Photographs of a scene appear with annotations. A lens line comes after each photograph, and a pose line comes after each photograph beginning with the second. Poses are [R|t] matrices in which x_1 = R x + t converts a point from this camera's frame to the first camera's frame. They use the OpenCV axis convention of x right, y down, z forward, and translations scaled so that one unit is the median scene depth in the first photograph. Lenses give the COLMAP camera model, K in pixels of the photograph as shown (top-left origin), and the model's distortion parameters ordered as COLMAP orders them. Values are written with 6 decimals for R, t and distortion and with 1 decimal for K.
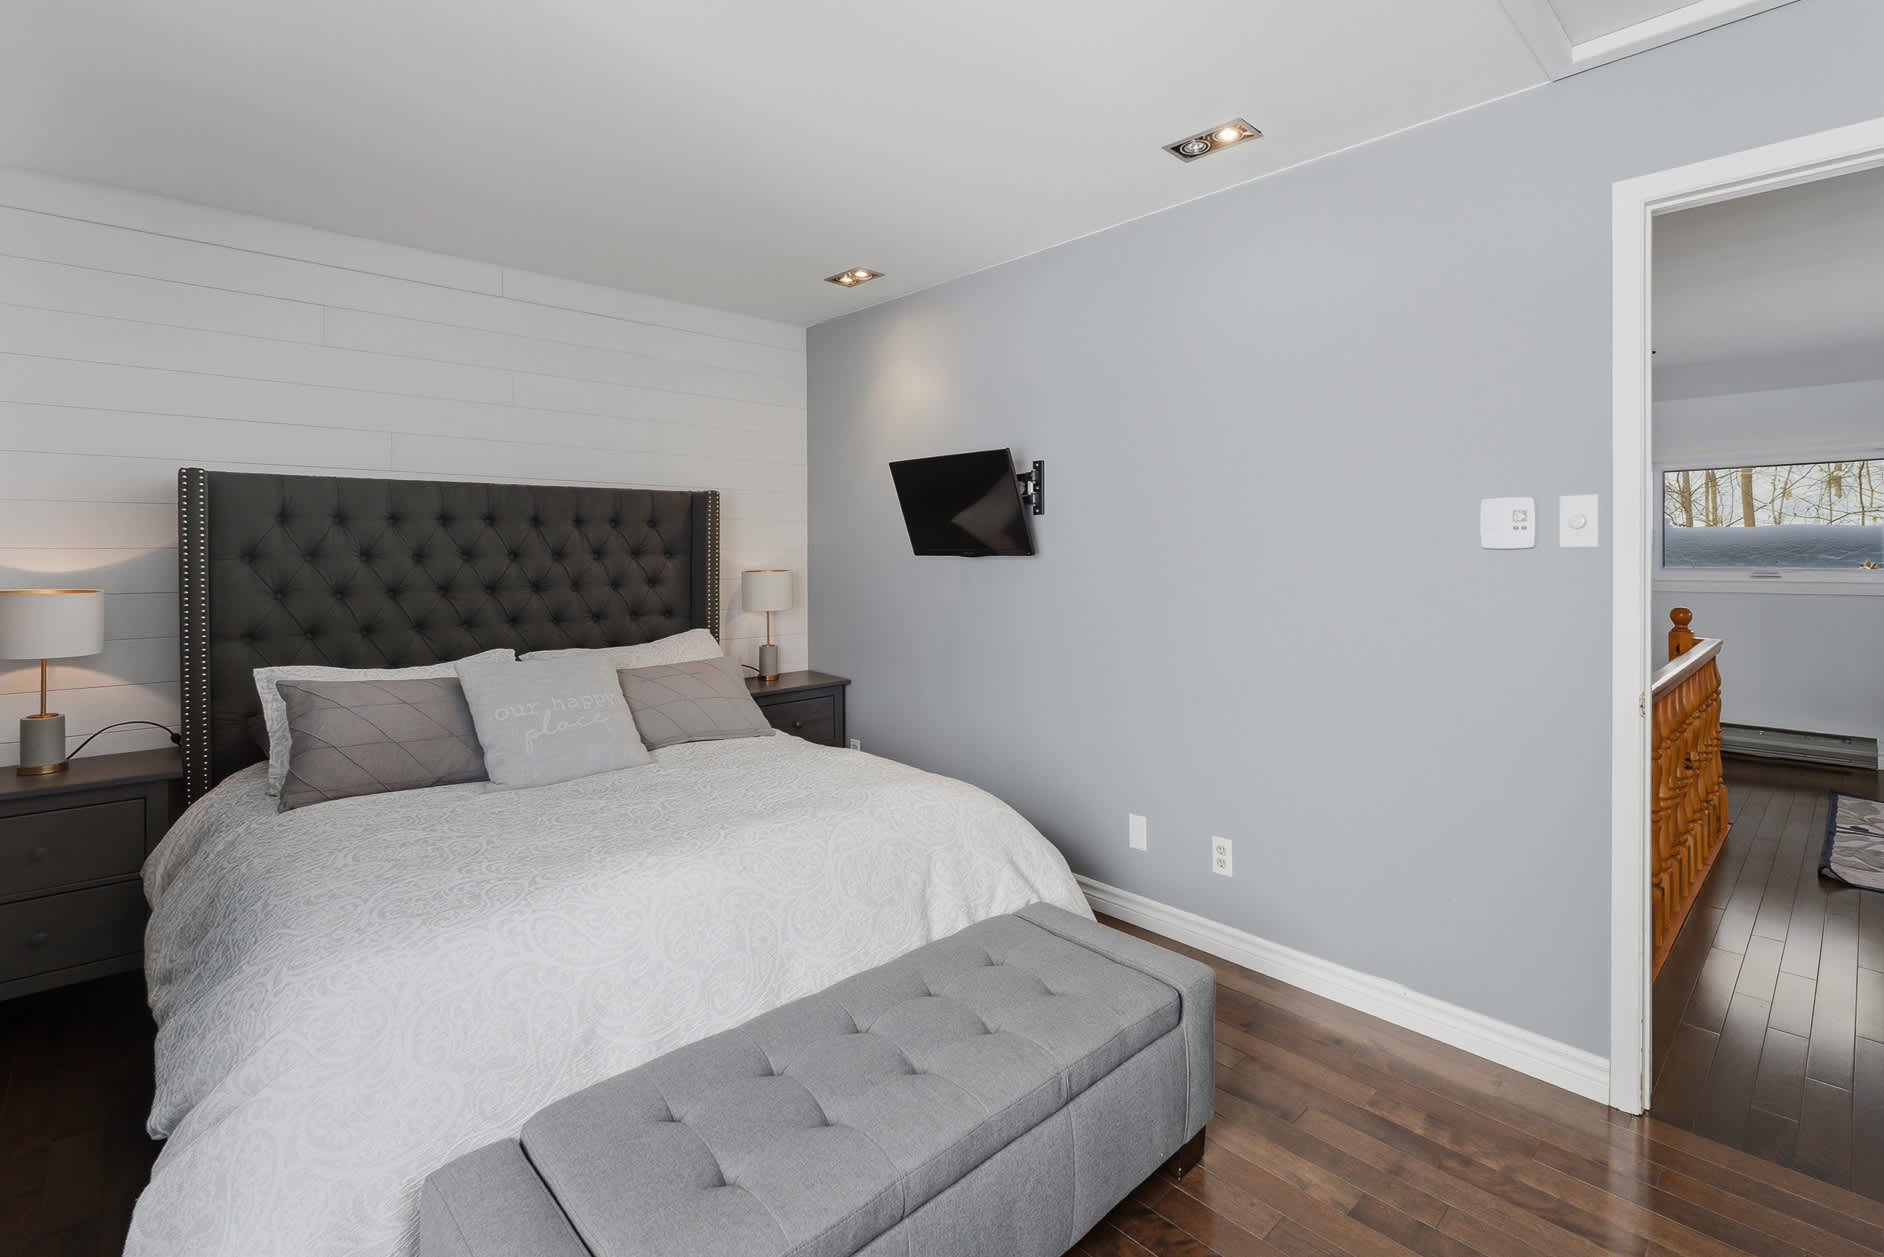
lens RADIAL K [[928.3, 0, 944.7], [0, 928.3, 562.1], [0, 0, 1]] dist [-0.000696, -0.000133]
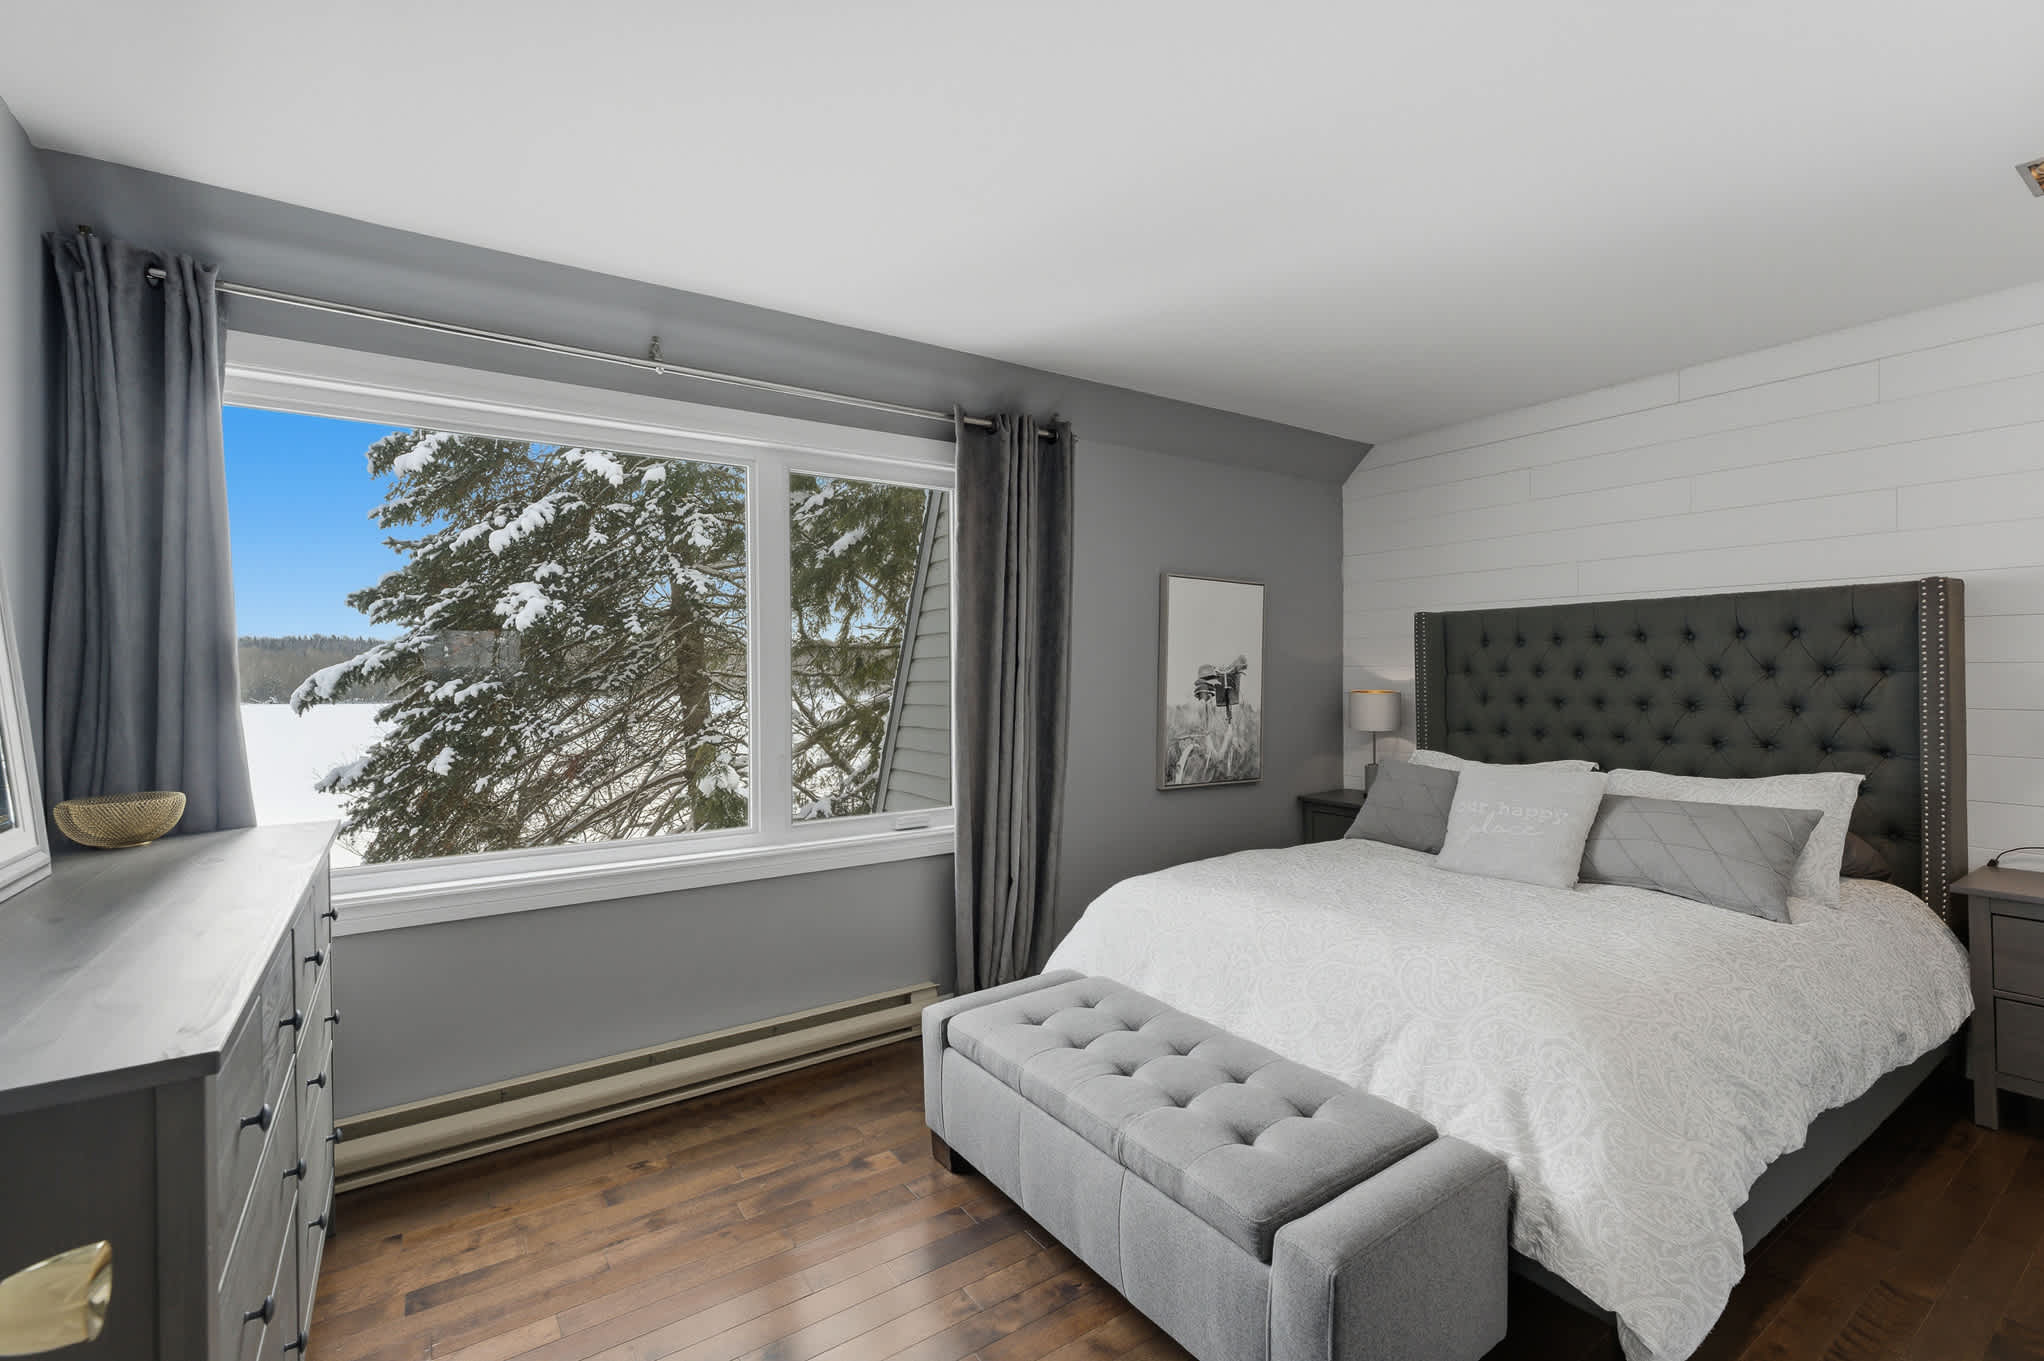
lens RADIAL K [[876.5, 0, 1014.3], [0, 876.5, 680.2], [0, 0, 1]] dist [-0.004334, -0.000224]
pose [[-0.194343, 0.020921, -0.980711, 0.600756], [-0.005700, 0.999732, 0.022456, -0.014915], [0.980917, 0.009954, -0.194171, 0.541919]]
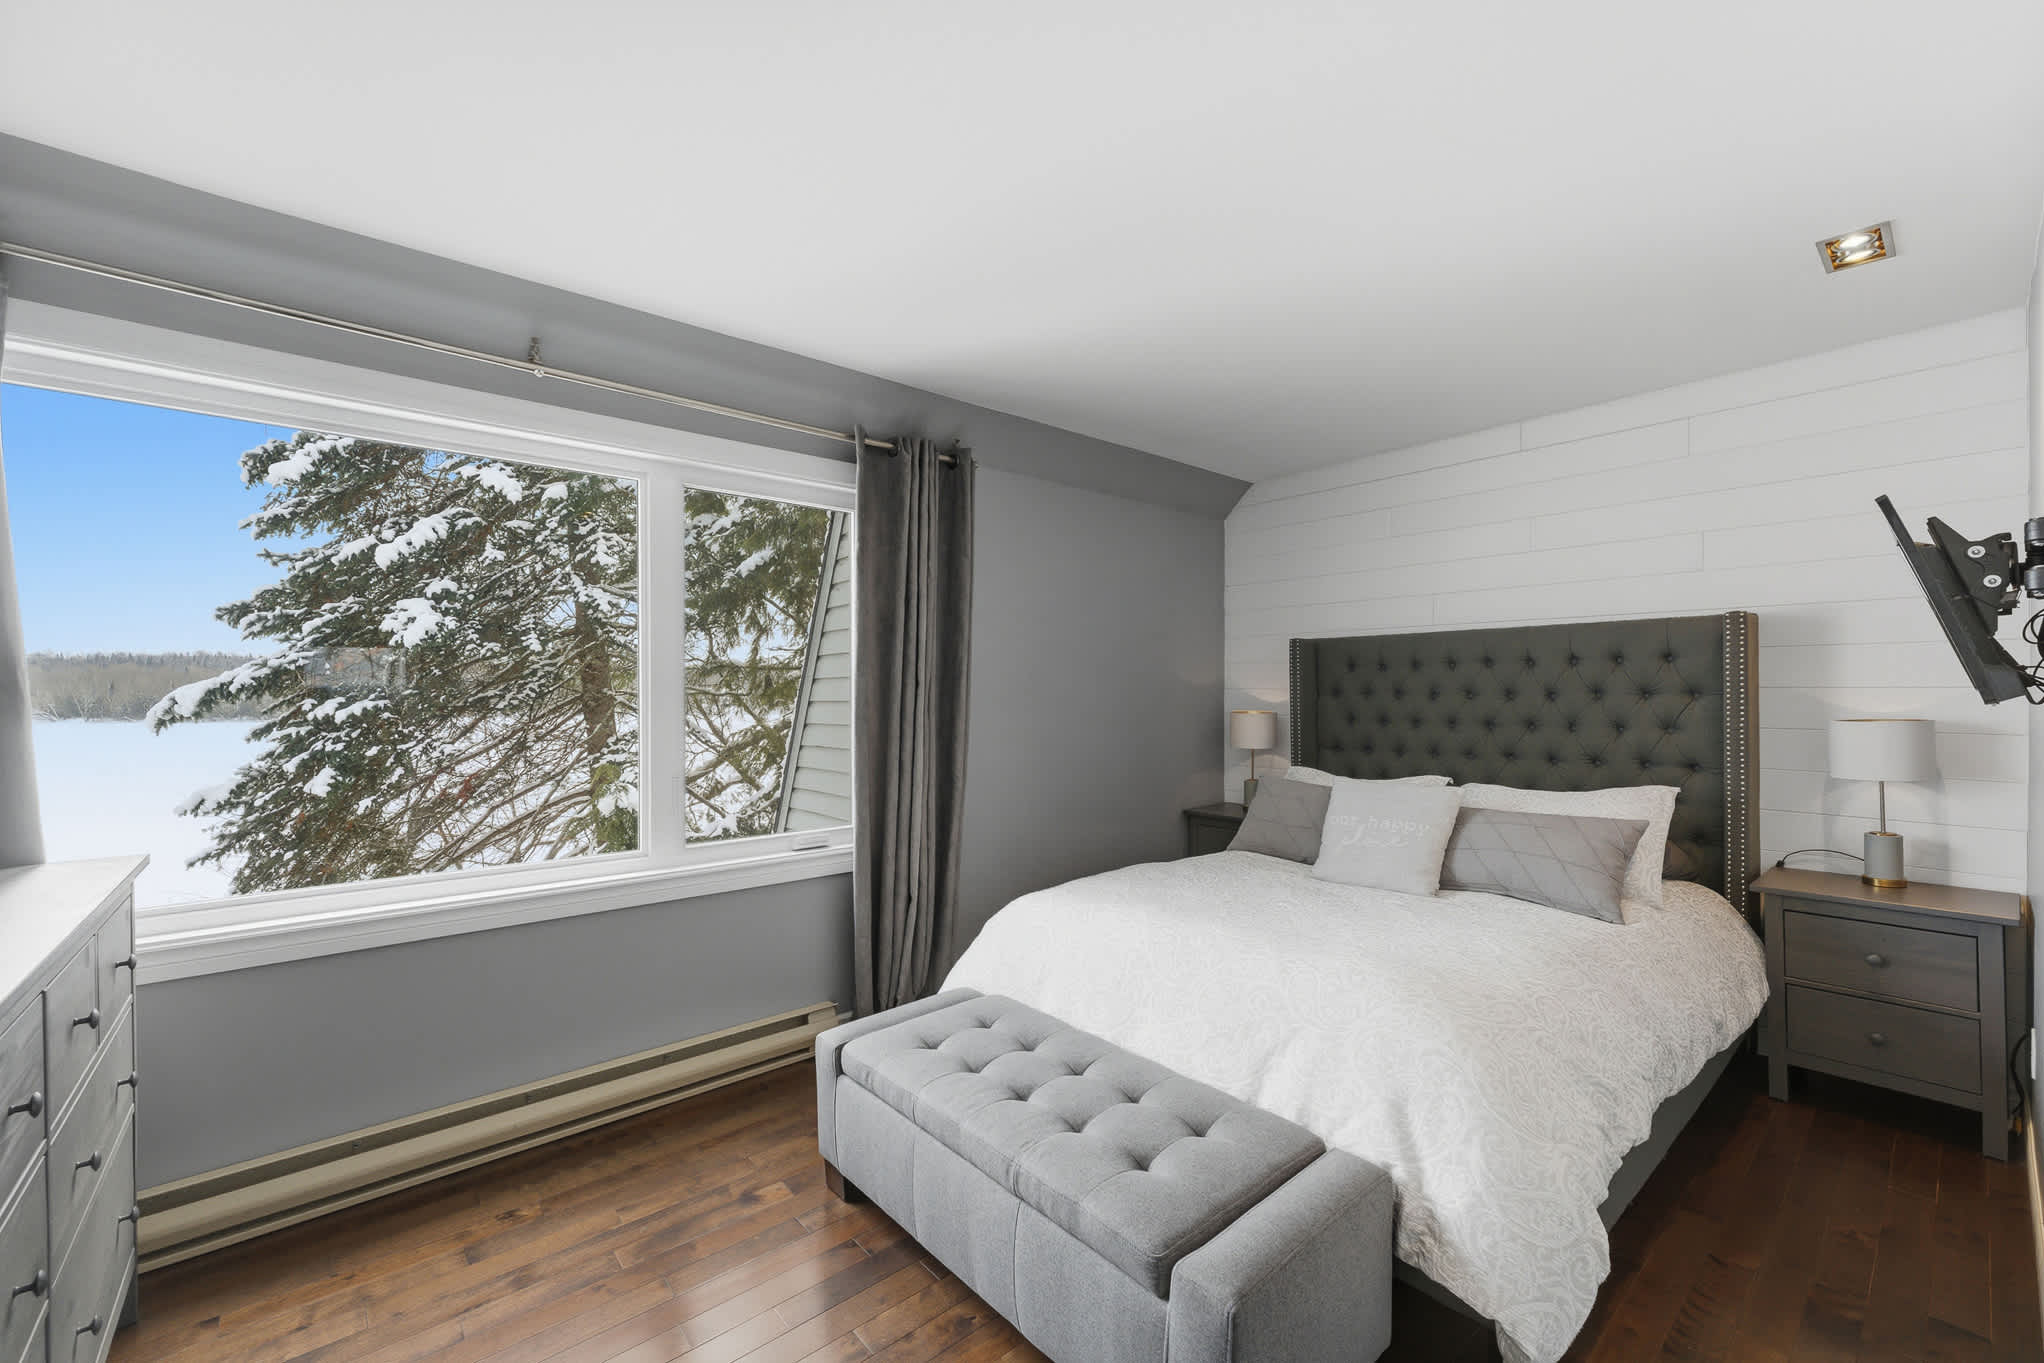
lens RADIAL K [[821.3, 0, 1020.7], [0, 821.3, 683.3], [0, 0, 1]] dist [0.000346, 0.000223]
pose [[-0.073576, -0.000662, -0.997289, 0.557893], [-0.012219, 0.999925, 0.000237, -0.013477], [0.997215, 0.012204, -0.073578, 0.540022]]
